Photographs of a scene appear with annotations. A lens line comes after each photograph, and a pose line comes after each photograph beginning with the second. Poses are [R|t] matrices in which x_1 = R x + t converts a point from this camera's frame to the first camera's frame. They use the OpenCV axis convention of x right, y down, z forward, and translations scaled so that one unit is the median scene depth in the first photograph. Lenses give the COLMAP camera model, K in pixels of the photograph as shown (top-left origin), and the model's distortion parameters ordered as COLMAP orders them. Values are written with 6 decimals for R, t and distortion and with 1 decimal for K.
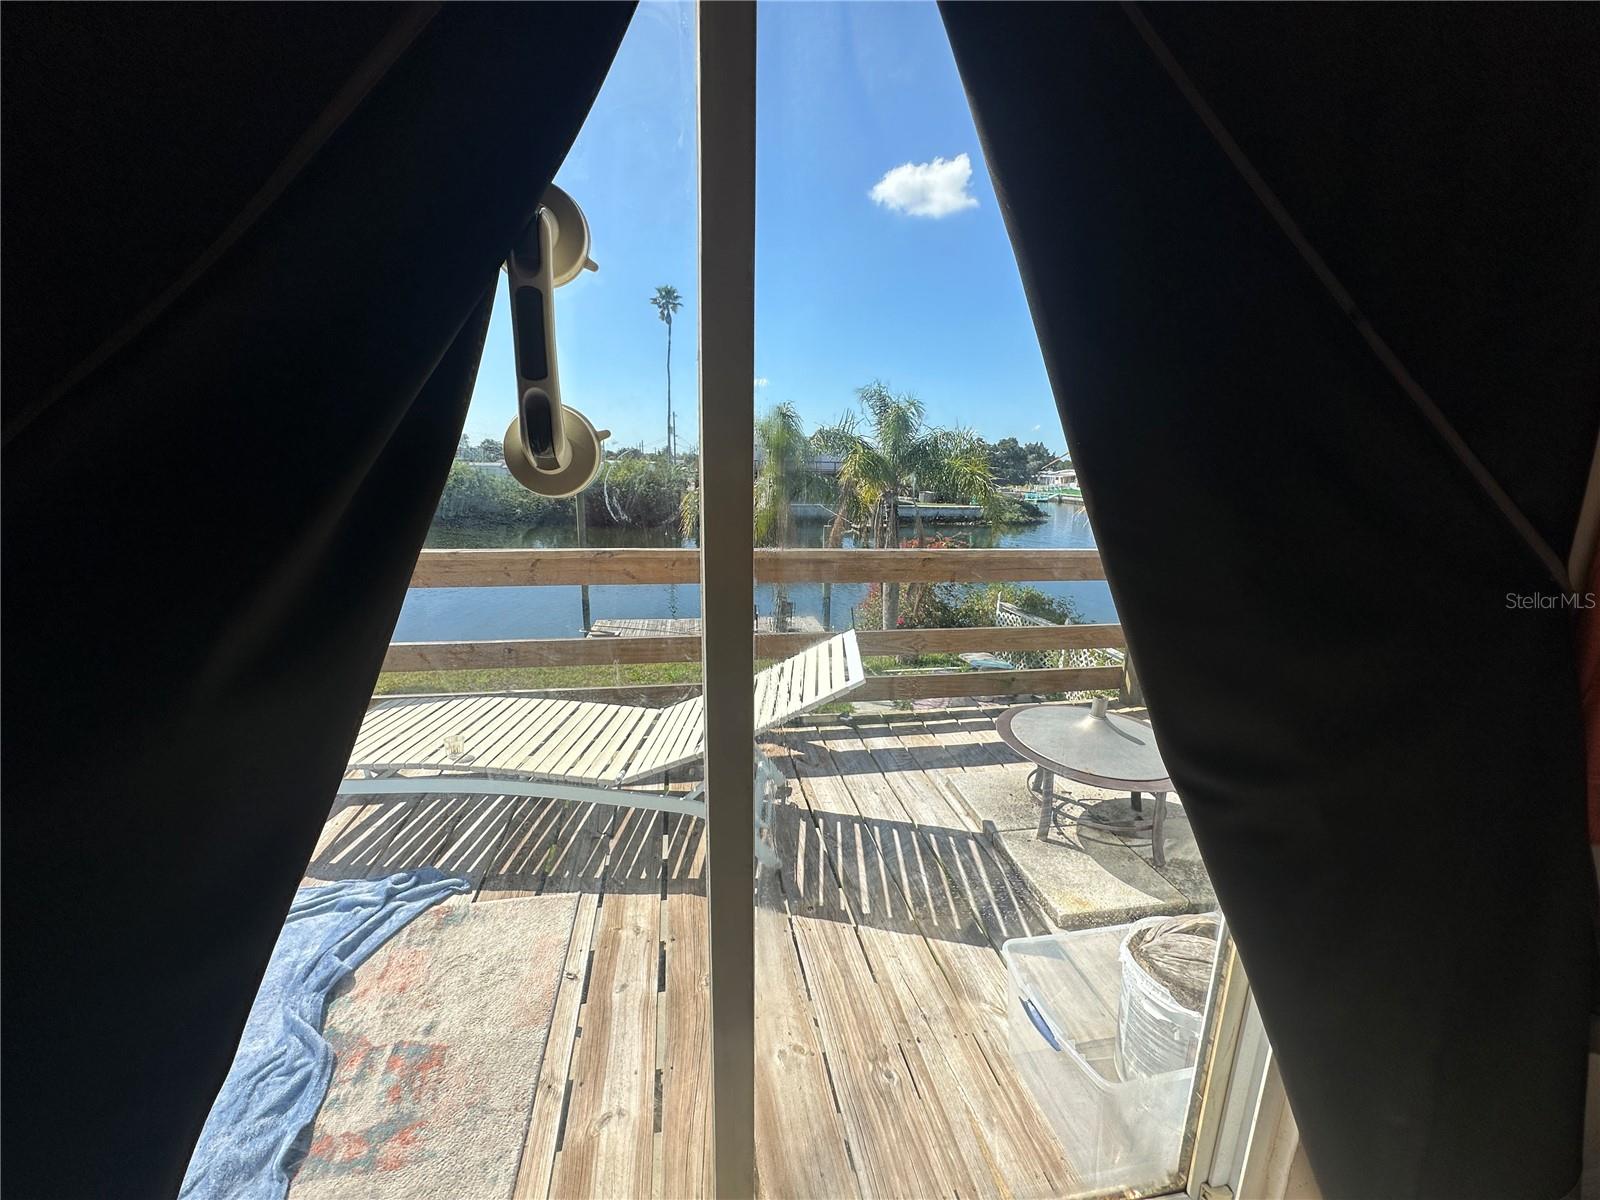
lens RADIAL K [[638.5, 0, 799.2], [0, 638.5, 603.6], [0, 0, 1]] dist [-0.004427, 0.001098]
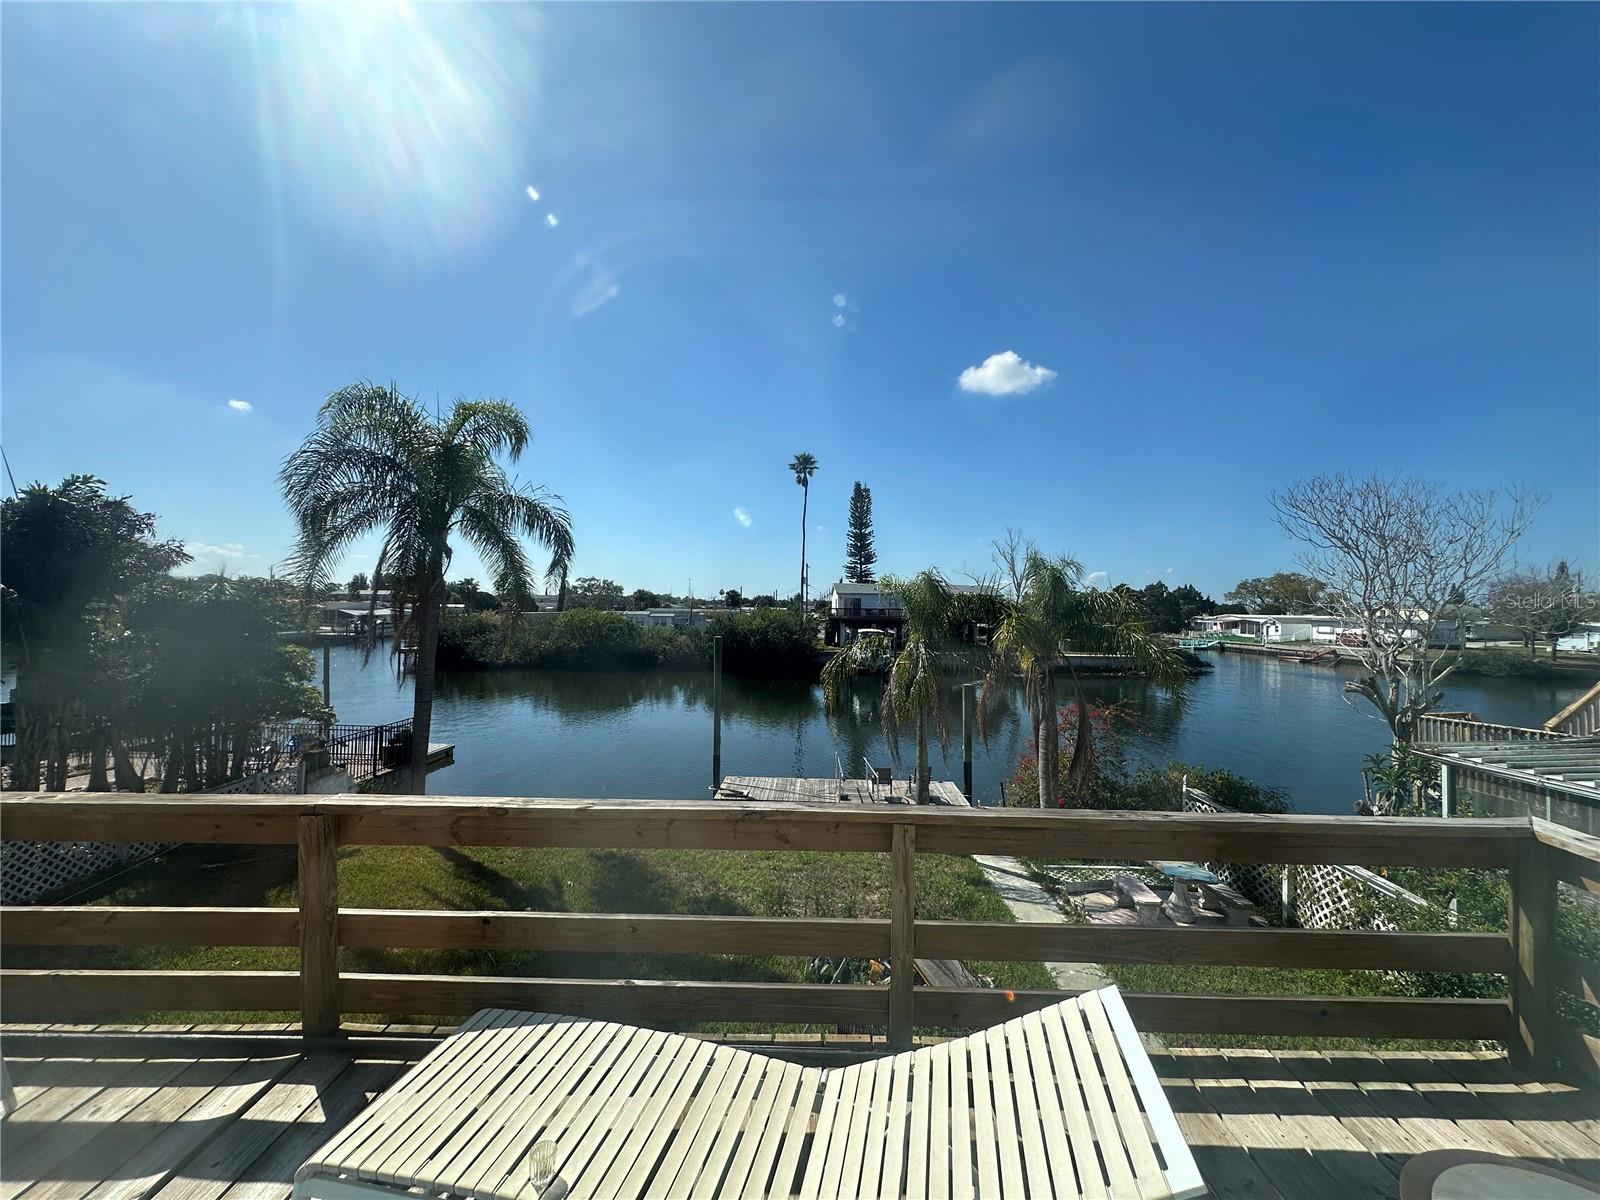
lens RADIAL K [[638.5, 0, 799.9], [0, 638.5, 601.9], [0, 0, 1]] dist [-0.004427, 0.001098]
pose [[0.980776, -0.008031, -0.194969, -0.027953], [-0.035866, 0.974711, -0.220570, -0.050715], [0.191810, 0.223323, 0.955686, 0.056251]]
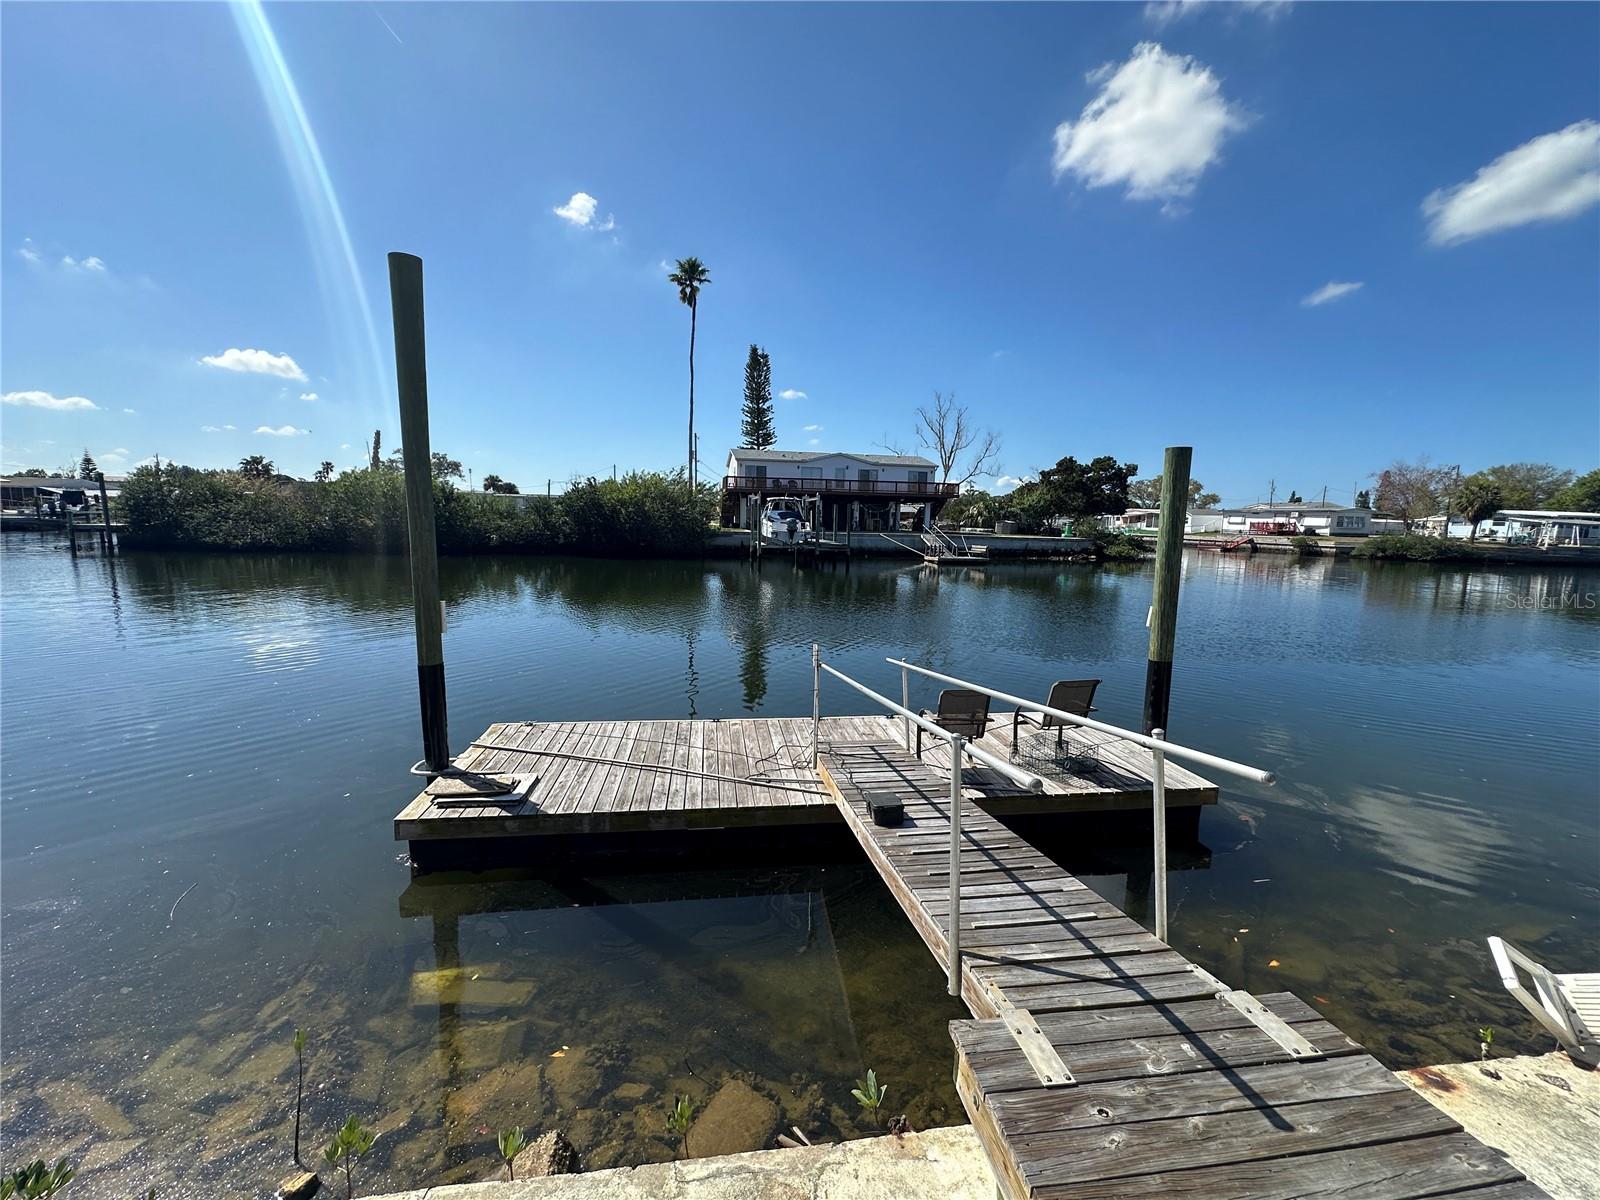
lens RADIAL K [[638.5, 0, 800.2], [0, 638.5, 604.0], [0, 0, 1]] dist [-0.004427, 0.001098]
pose [[0.999755, 0.004388, -0.021703, -0.306395], [-0.006121, 0.996739, -0.080466, -0.026795], [0.021279, 0.080579, 0.996521, 1.411590]]
